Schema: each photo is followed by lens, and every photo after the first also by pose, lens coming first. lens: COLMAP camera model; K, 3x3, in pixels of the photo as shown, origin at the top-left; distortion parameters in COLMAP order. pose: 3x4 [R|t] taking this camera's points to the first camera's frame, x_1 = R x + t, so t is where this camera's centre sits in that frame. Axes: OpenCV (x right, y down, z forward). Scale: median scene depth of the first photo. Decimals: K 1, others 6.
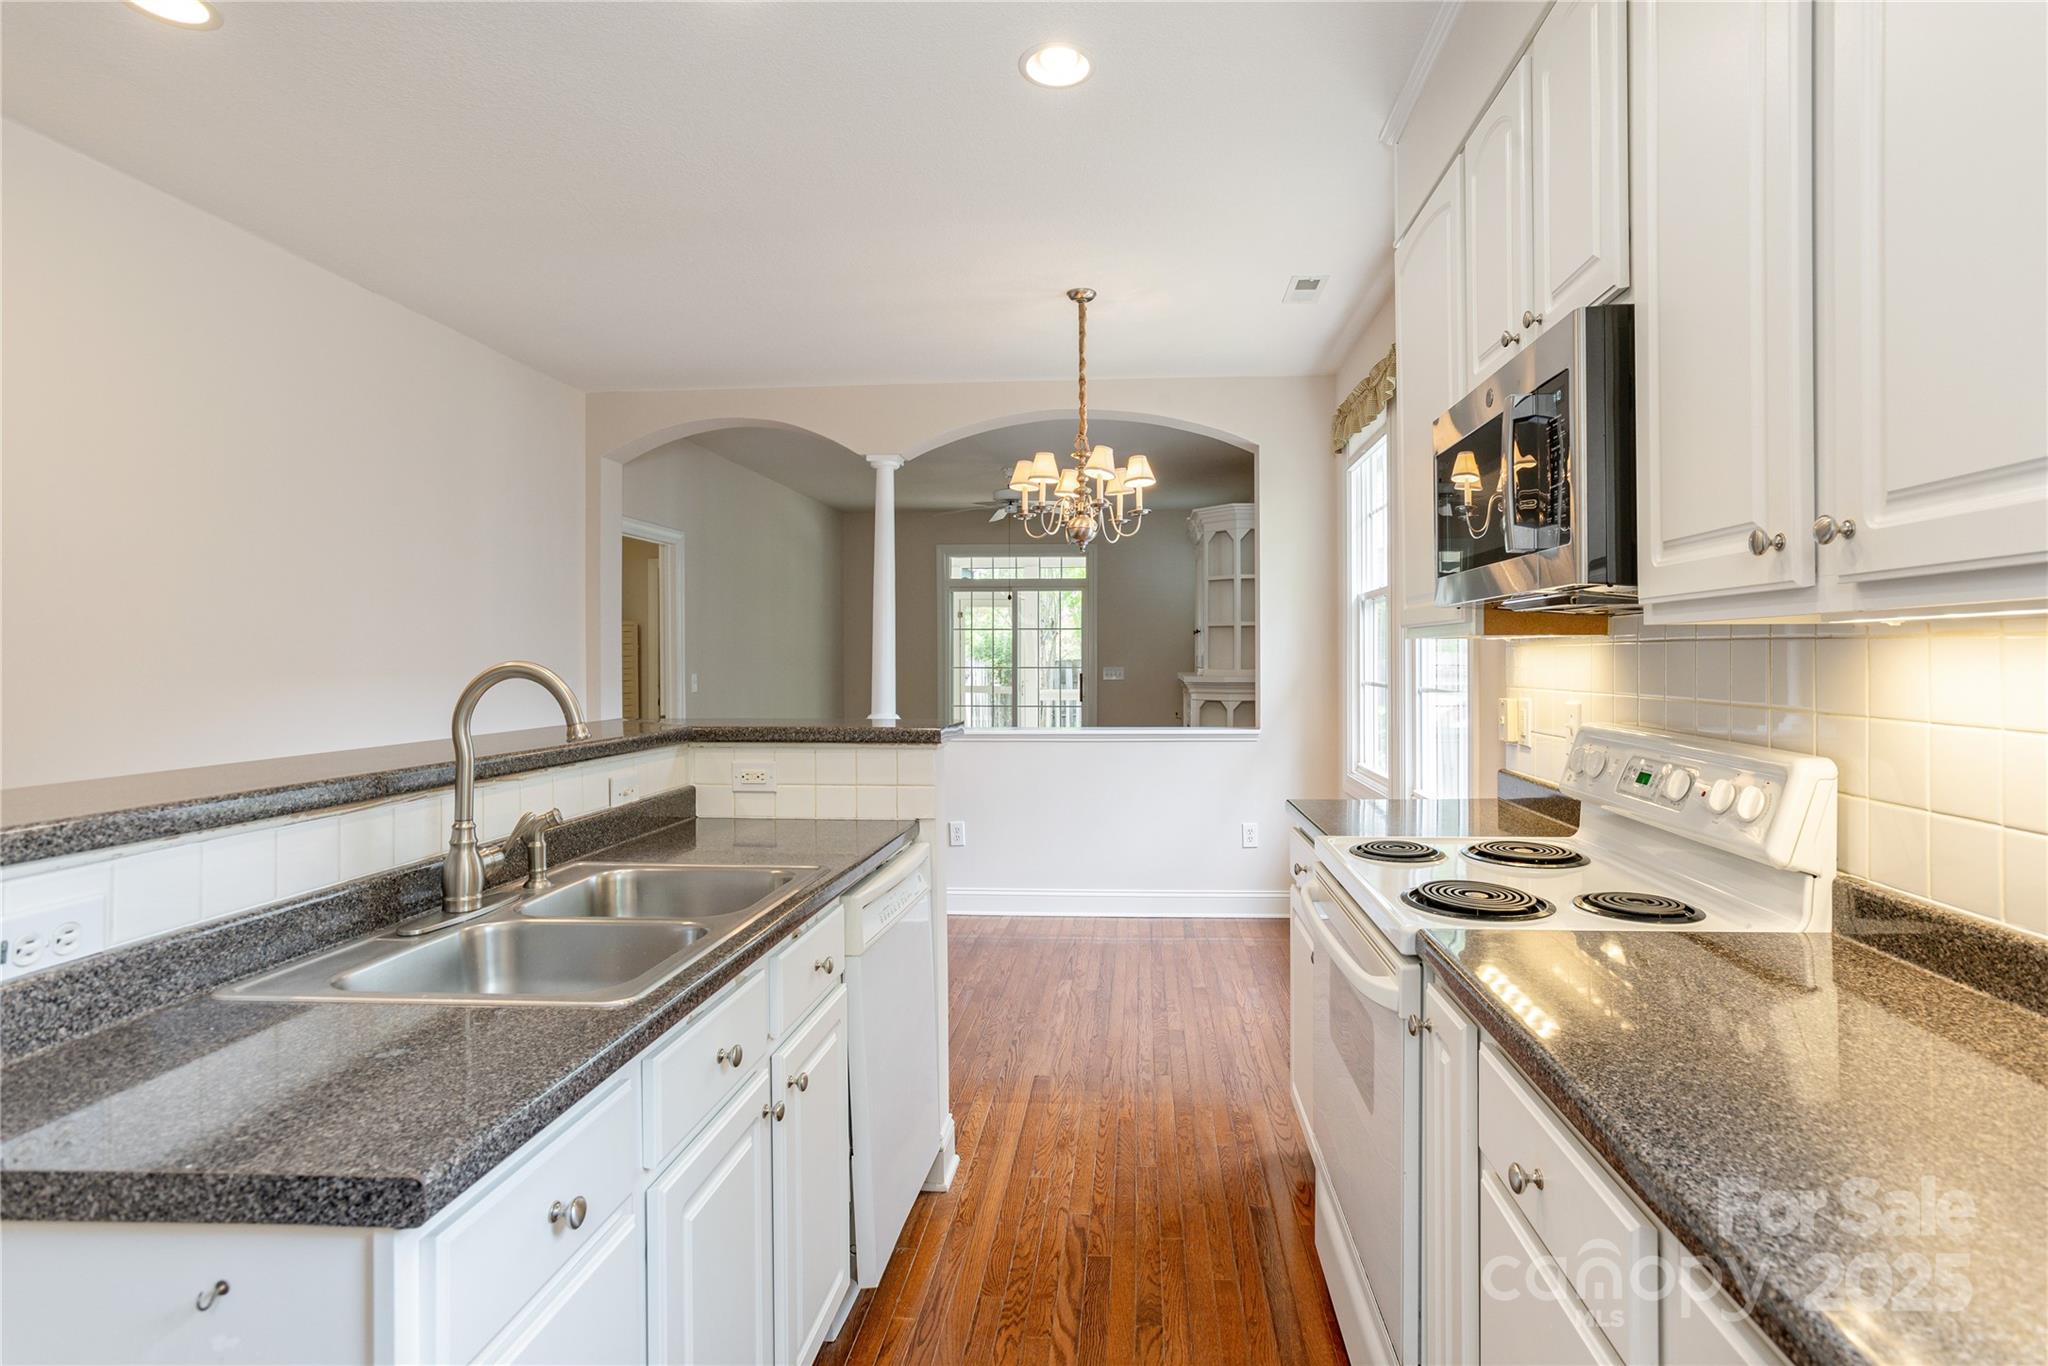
lens RADIAL K [[1078.3, 0, 1050.3], [0, 1078.3, 657.9], [0, 0, 1]] dist [0.003454, 0.000159]
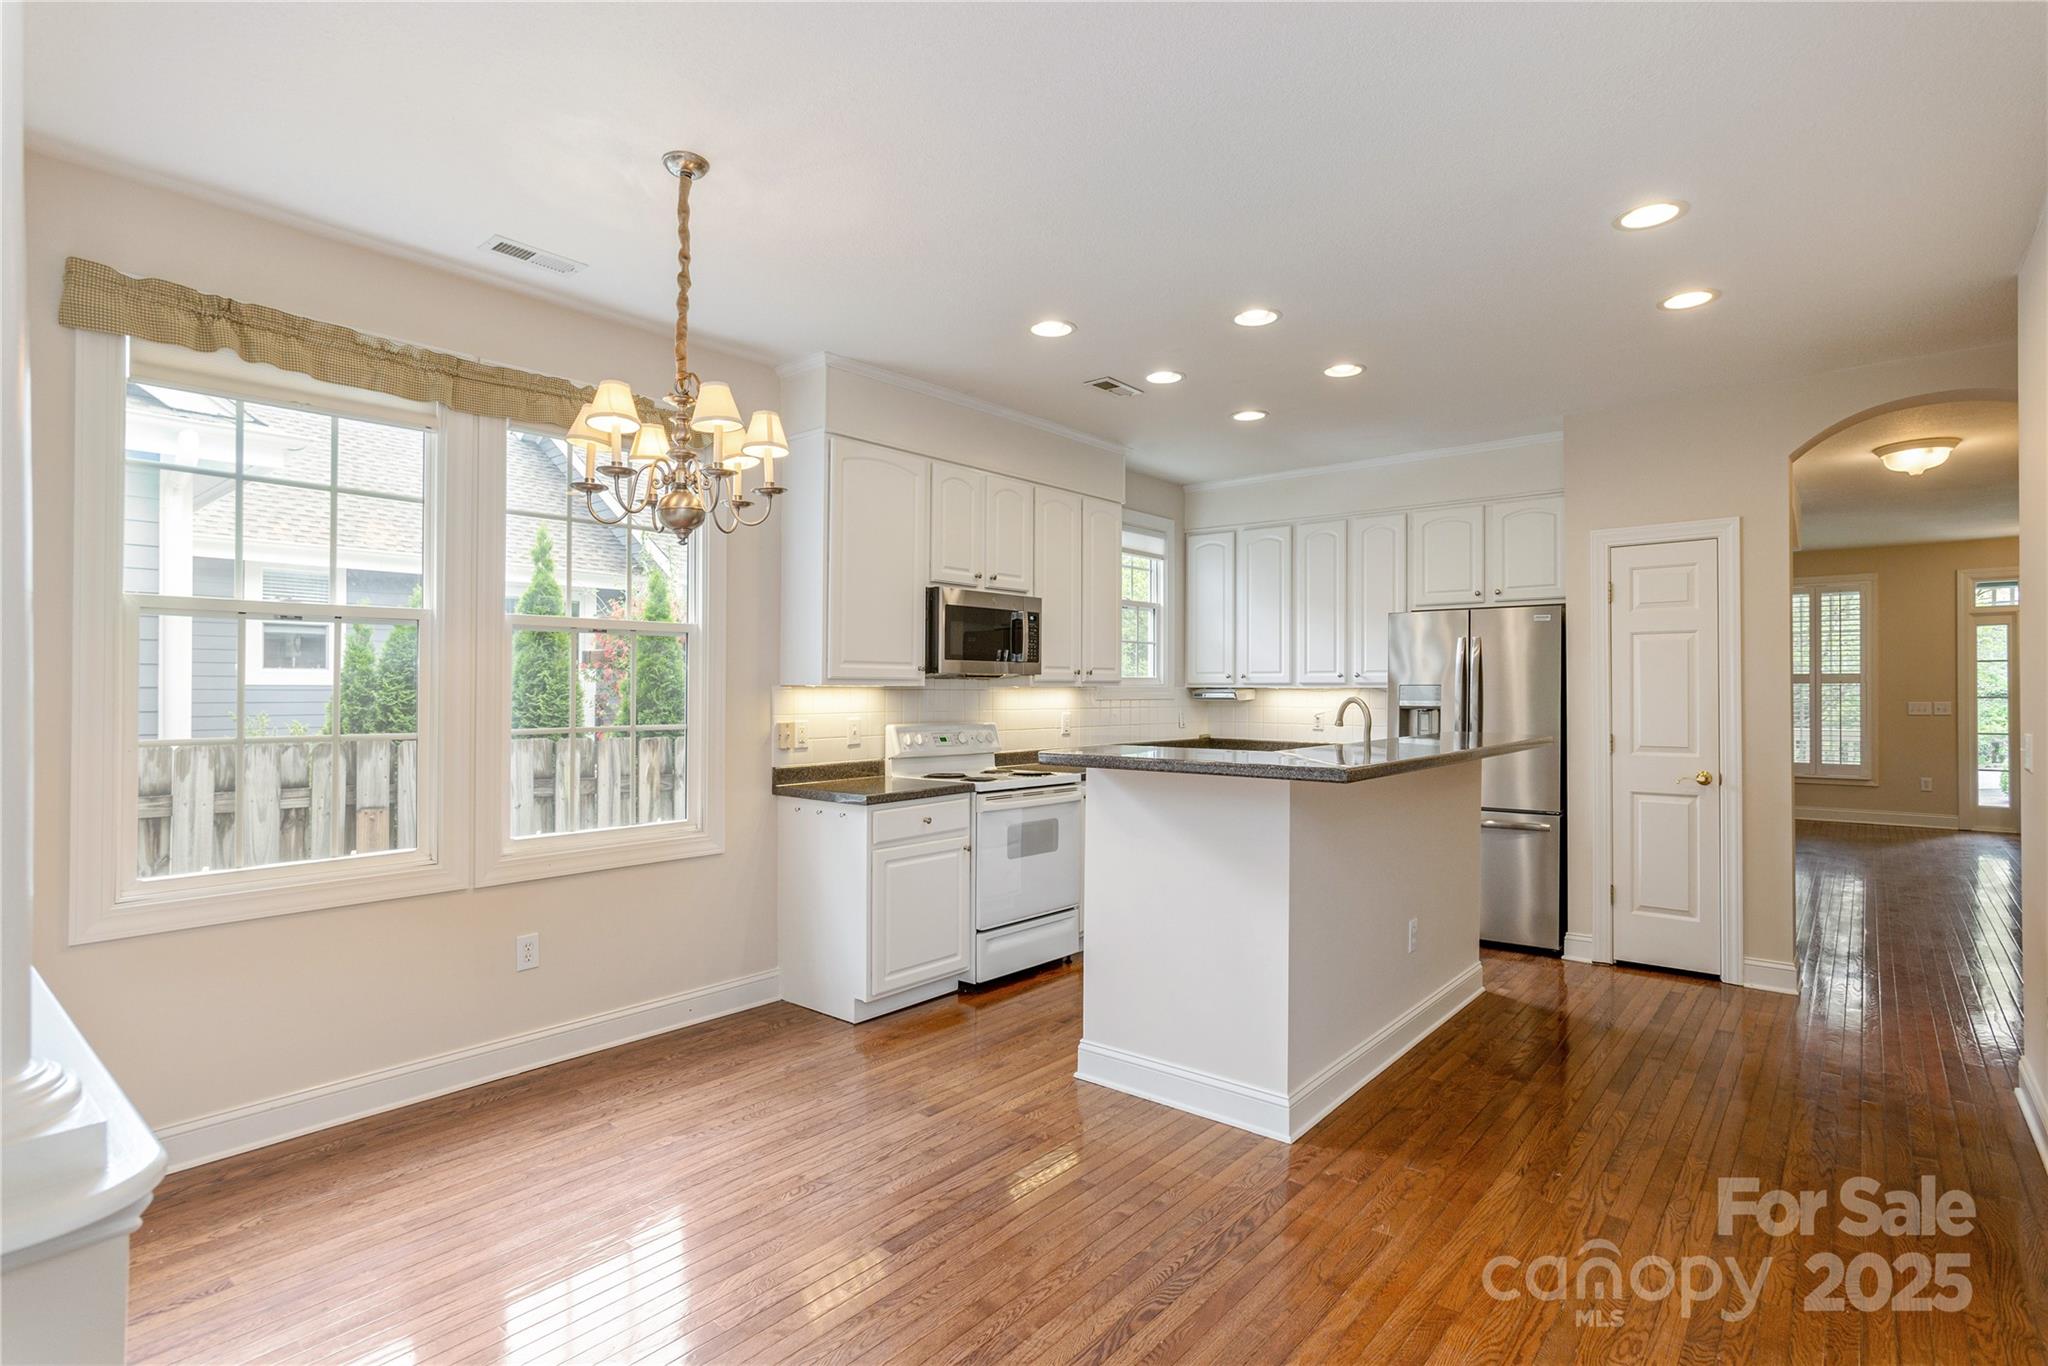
lens RADIAL K [[1023.3, 0, 1023.9], [0, 1023.3, 671.7], [0, 0, 1]] dist [-0.016751, 0.005614]
pose [[-0.821905, 0.011994, 0.569498, -0.293170], [0.002808, 0.999851, -0.017005, -0.004739], [-0.569618, -0.012377, -0.821817, 0.802620]]
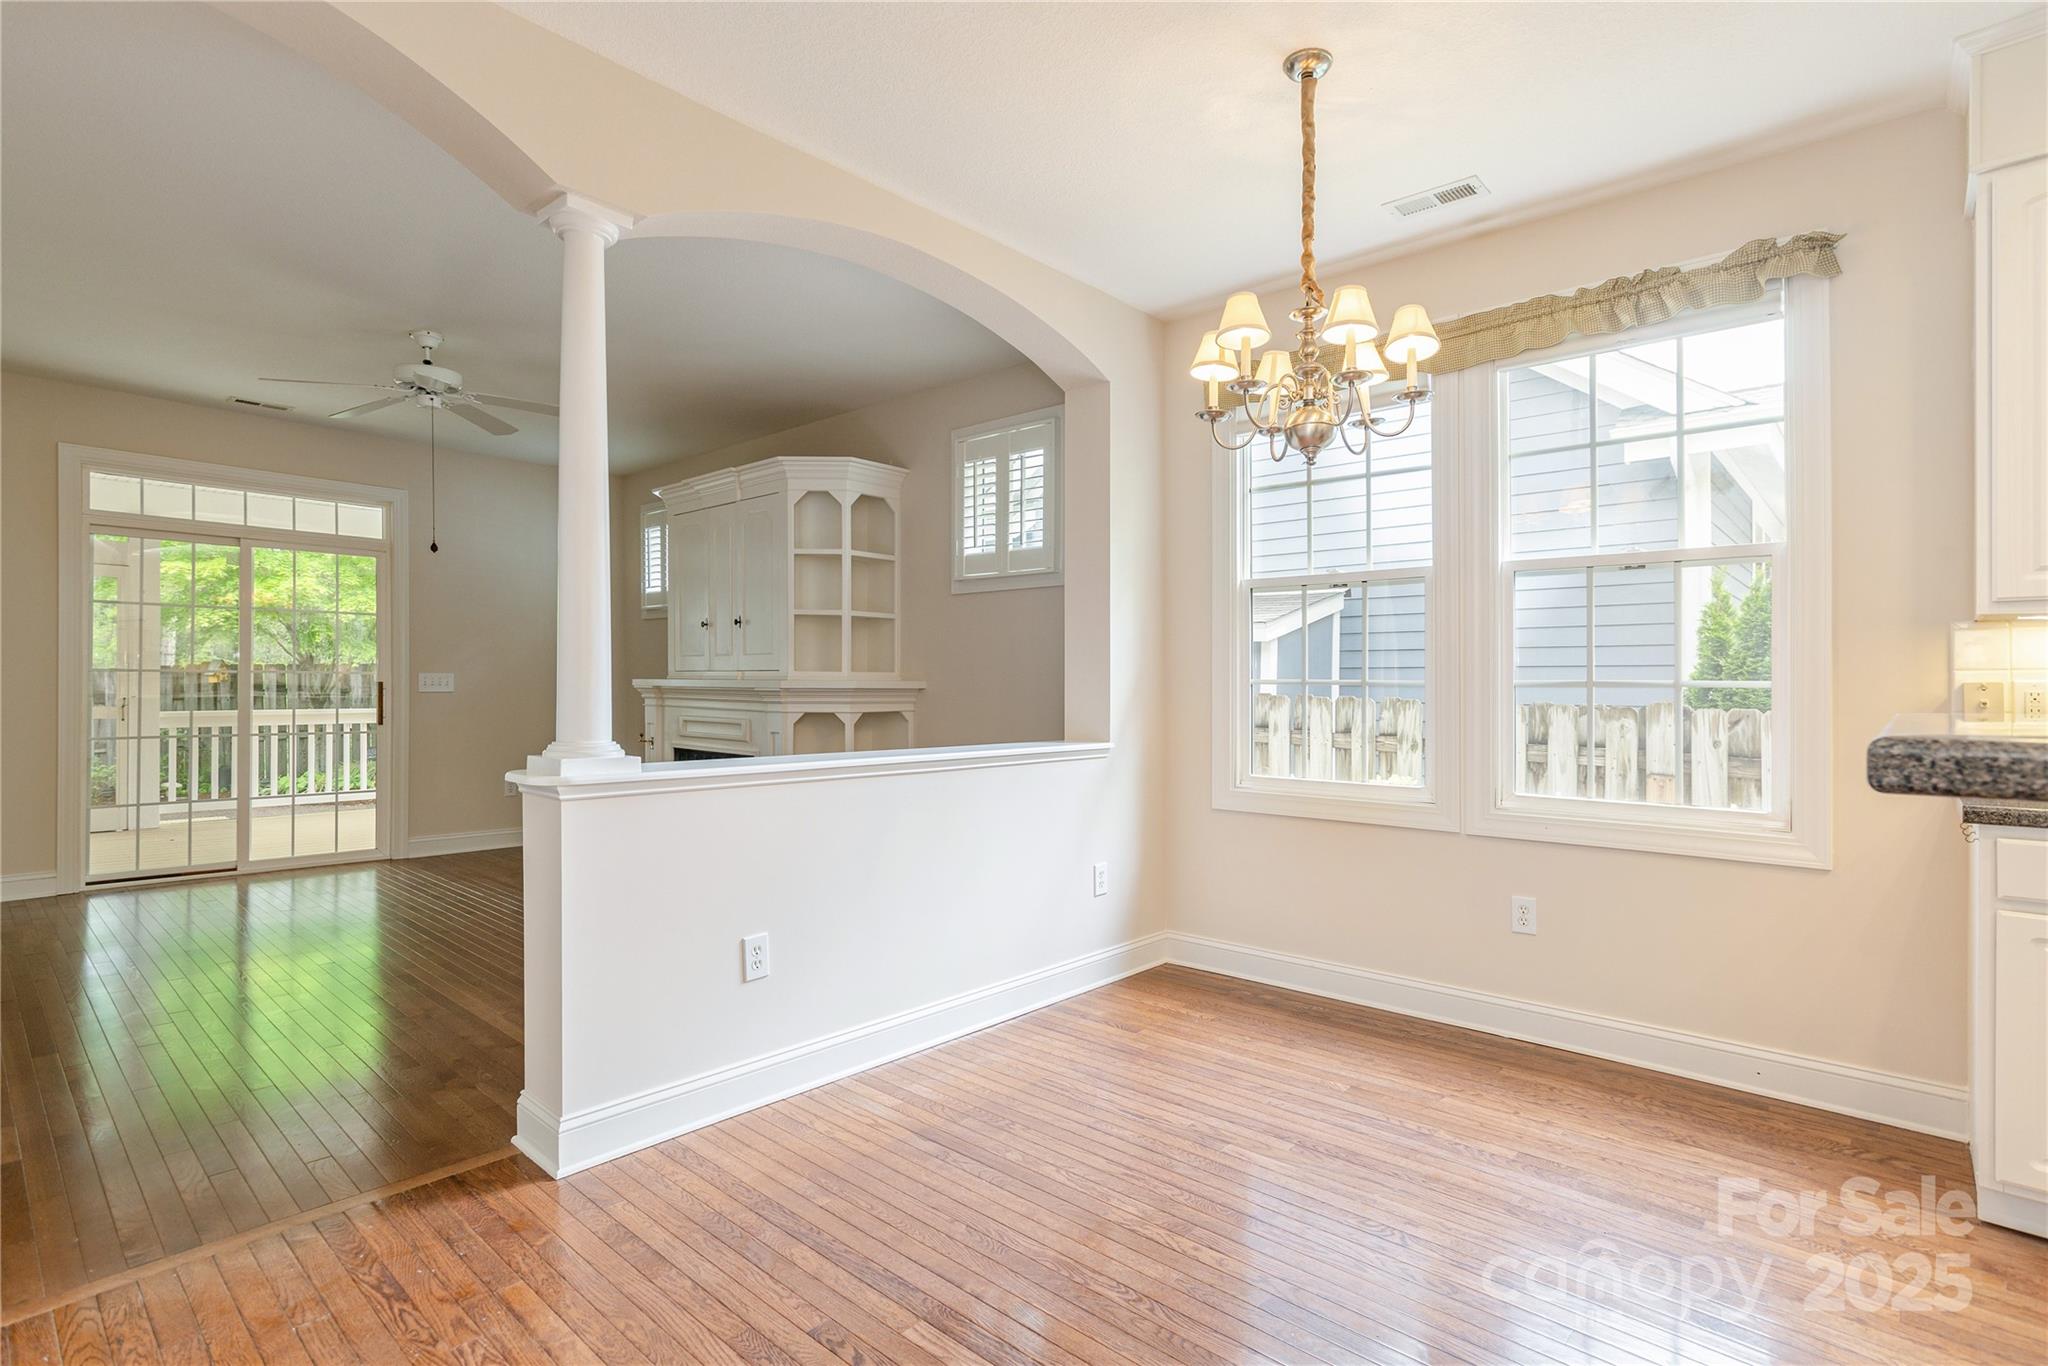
lens RADIAL K [[993.0, 0, 1053.6], [0, 993.0, 689.9], [0, 0, 1]] dist [-0.029303, 0.014462]
pose [[0.591590, 0.004721, 0.806225, -0.304483], [-0.010711, 0.999941, 0.002004, 0.019738], [-0.806168, -0.009821, 0.591606, 0.445324]]
